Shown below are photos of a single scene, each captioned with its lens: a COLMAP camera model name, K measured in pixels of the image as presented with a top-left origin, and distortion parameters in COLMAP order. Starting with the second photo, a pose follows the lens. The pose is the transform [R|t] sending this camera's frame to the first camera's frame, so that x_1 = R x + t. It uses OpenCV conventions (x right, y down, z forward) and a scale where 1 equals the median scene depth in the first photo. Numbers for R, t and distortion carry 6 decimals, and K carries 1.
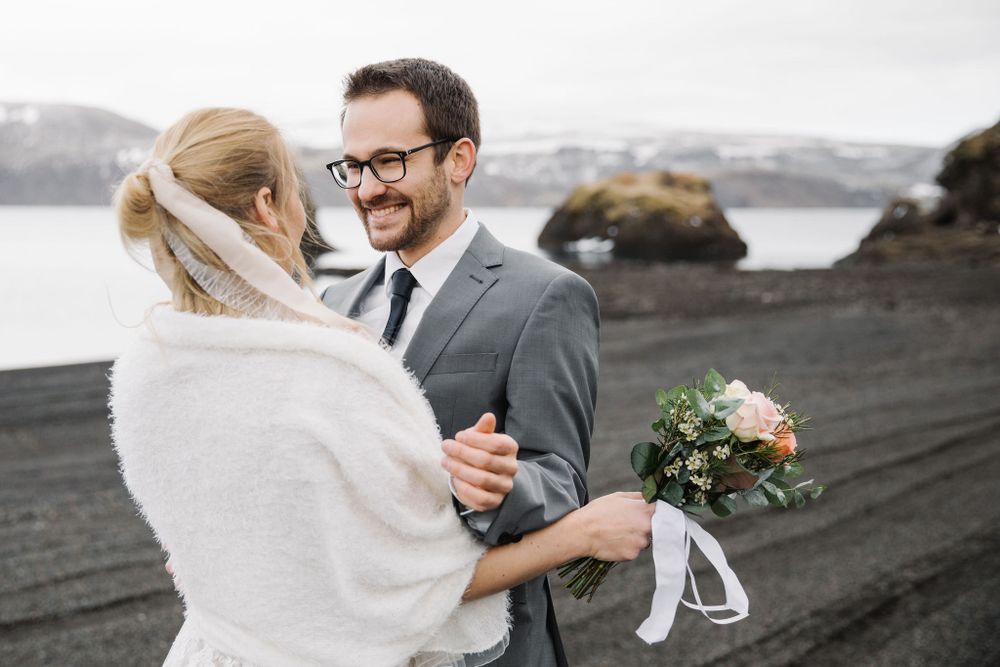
lens RADIAL K [[1236.9, 0, 500.0], [0, 1236.9, 333.5], [0, 0, 1]] dist [0.007879, -0.027515]
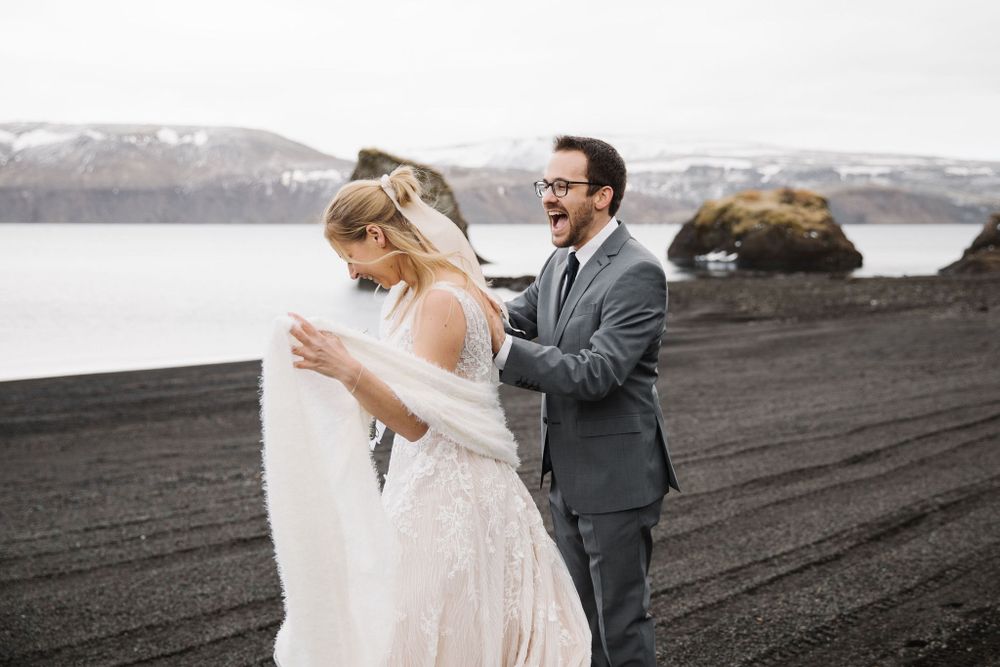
lens RADIAL K [[1232.3, 0, 500.0], [0, 1232.3, 333.5], [0, 0, 1]] dist [-0.001618, 0.027088]
pose [[0.993763, 0.008098, -0.111216, 0.005419], [-0.009469, 0.999885, -0.011806, 0.015276], [0.111108, 0.012786, 0.993726, -0.137860]]
